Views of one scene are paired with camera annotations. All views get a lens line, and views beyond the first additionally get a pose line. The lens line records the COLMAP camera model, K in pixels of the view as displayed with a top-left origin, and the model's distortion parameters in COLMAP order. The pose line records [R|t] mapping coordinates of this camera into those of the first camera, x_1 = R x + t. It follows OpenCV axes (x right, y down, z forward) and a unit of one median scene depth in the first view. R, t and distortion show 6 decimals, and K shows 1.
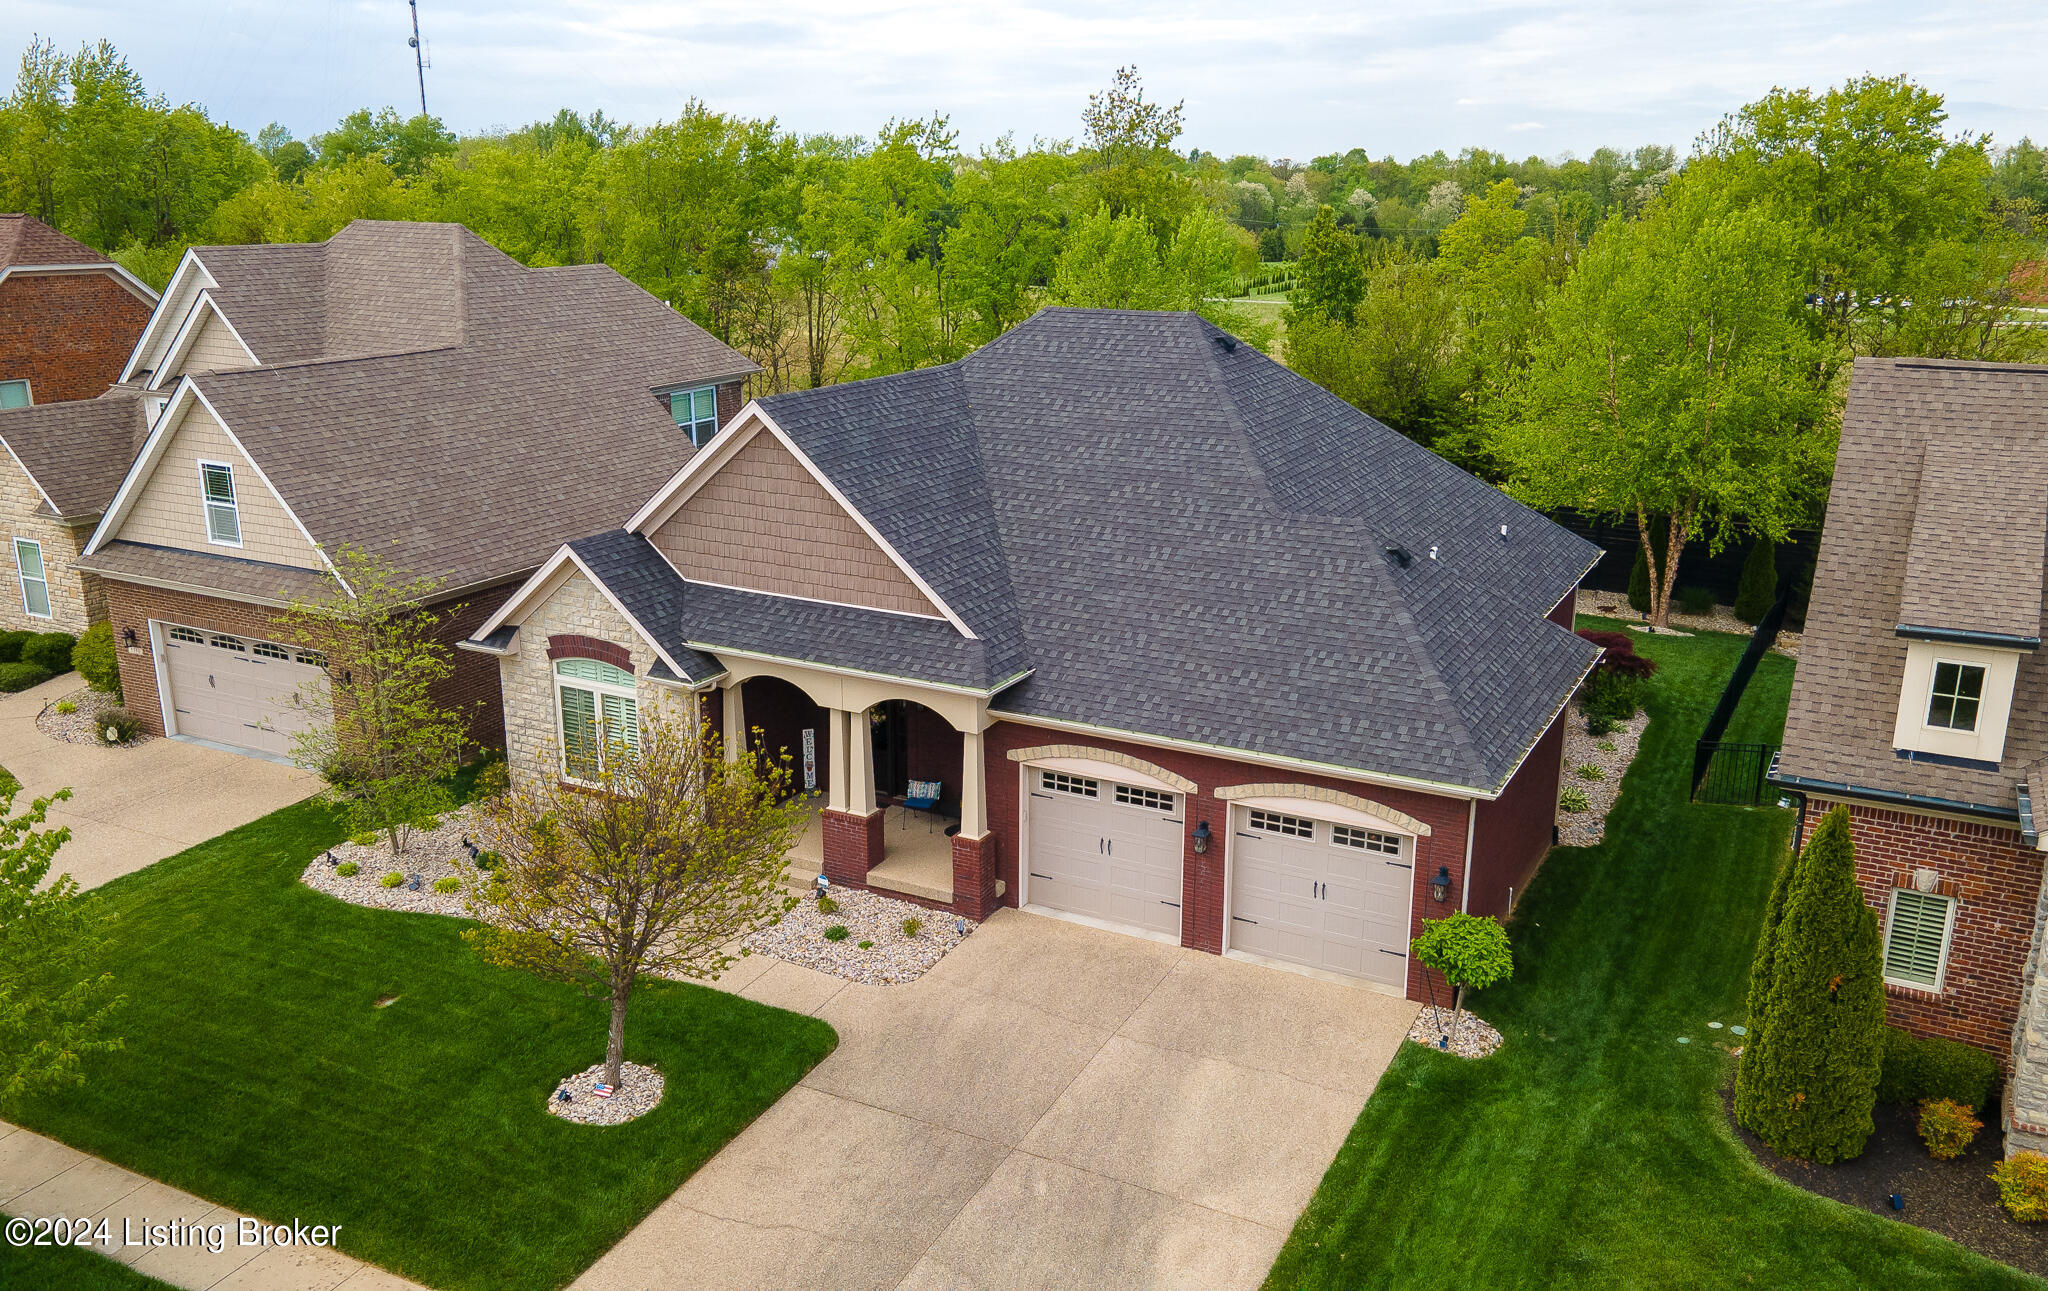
lens RADIAL K [[1659.9, 0, 1061.6], [0, 1659.9, 643.5], [0, 0, 1]] dist [0.028374, 0.006127]
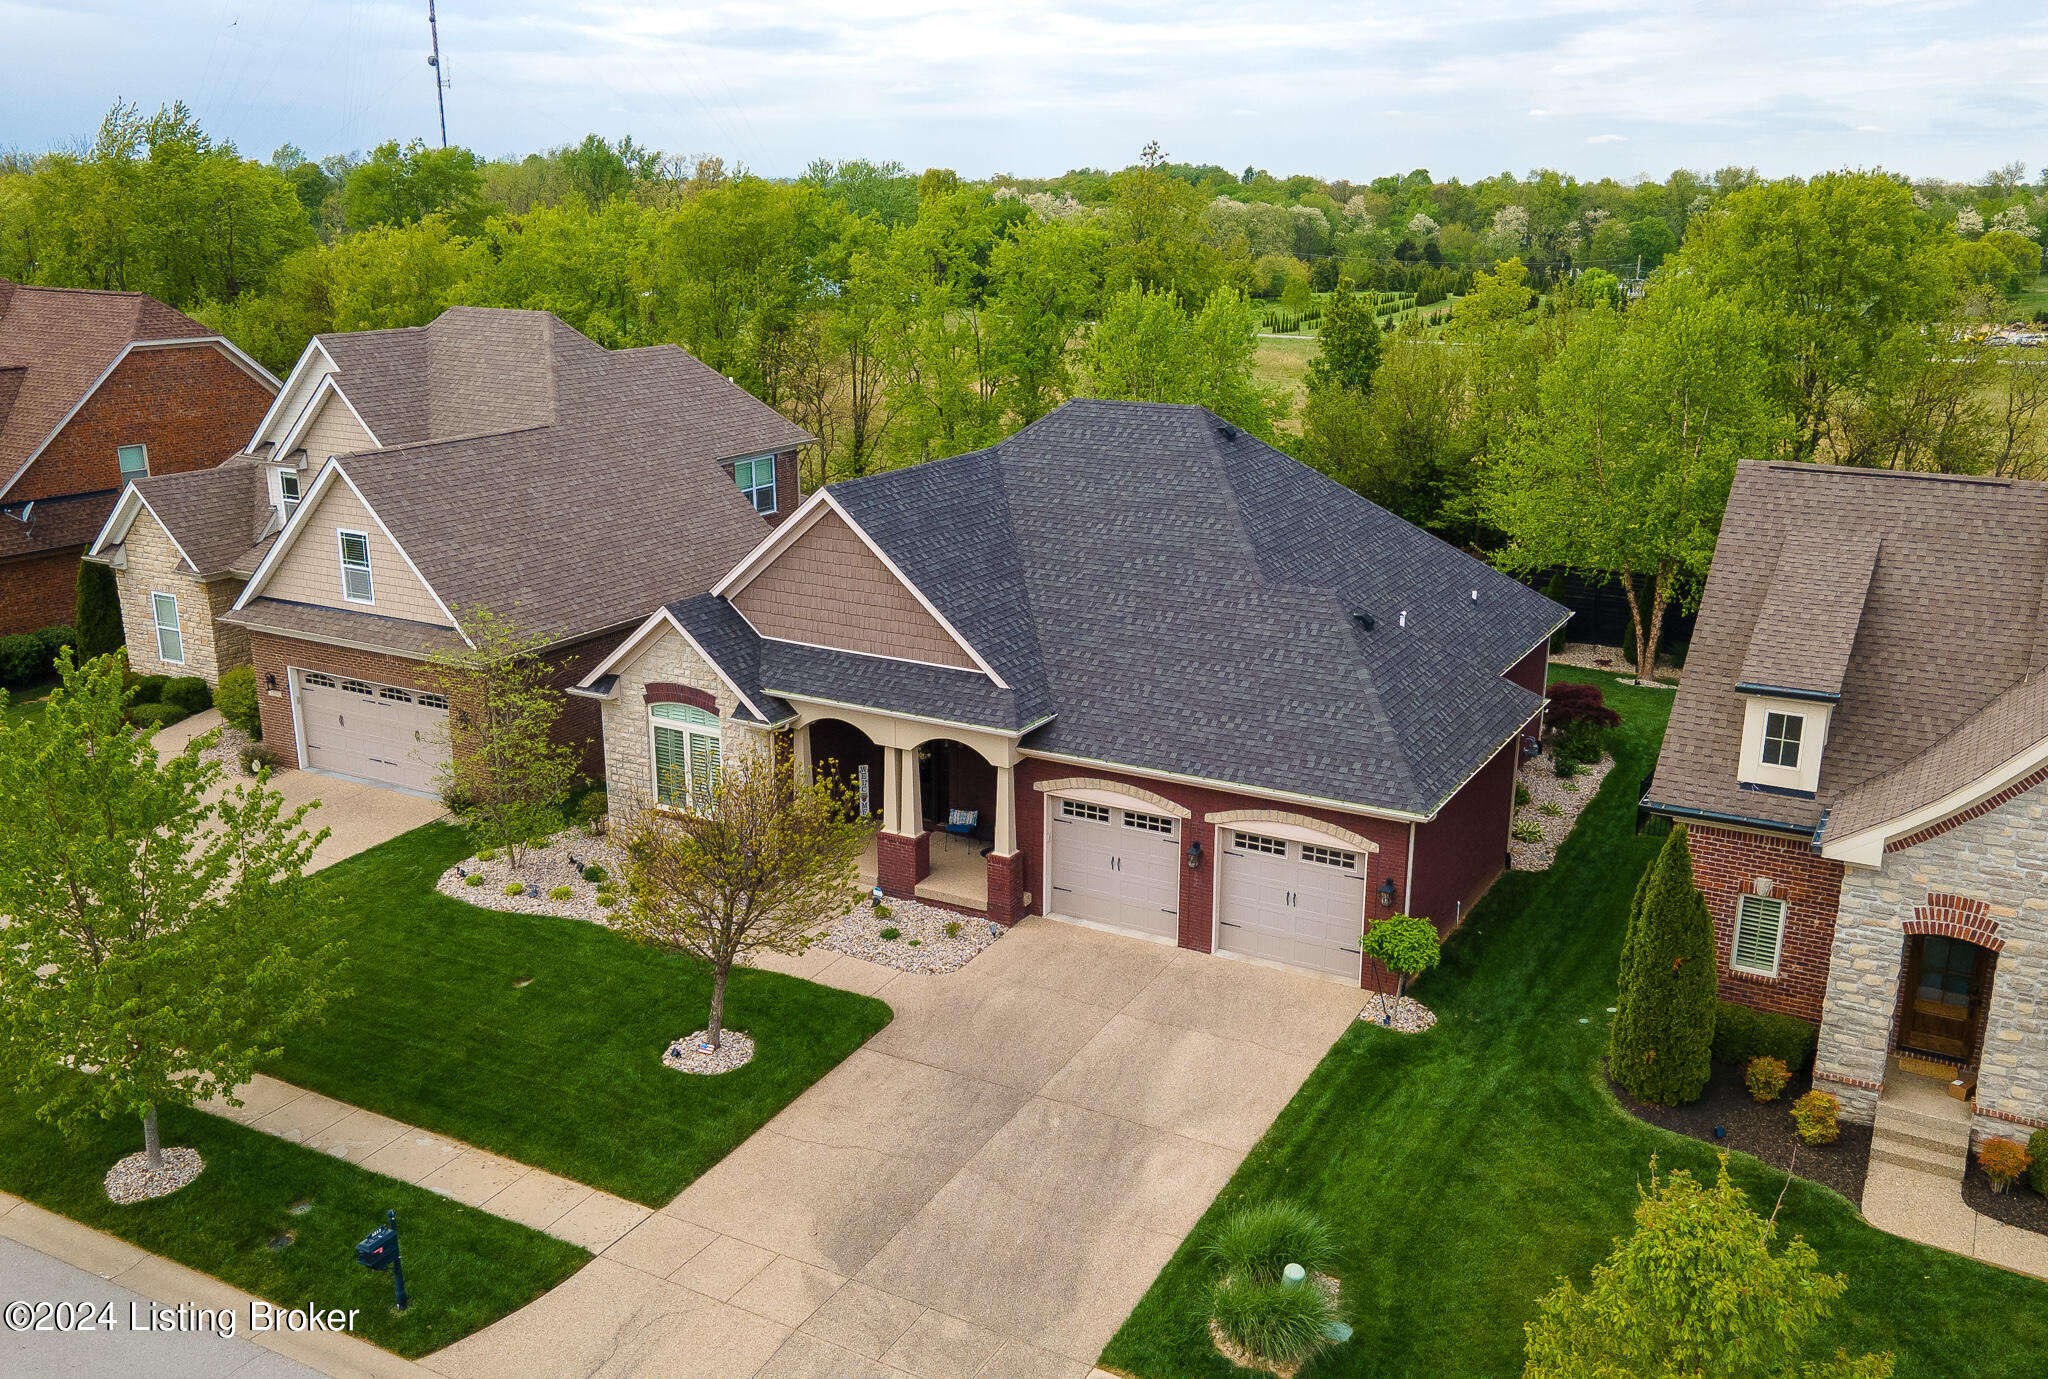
lens RADIAL K [[1774.1, 0, 1084.9], [0, 1774.1, 681.9], [0, 0, 1]] dist [0.028220, -0.001148]
pose [[0.999911, 0.006237, -0.011794, 0.018673], [-0.006292, 0.999969, -0.004649, -0.002017], [0.011764, 0.004722, 0.999920, -0.274815]]
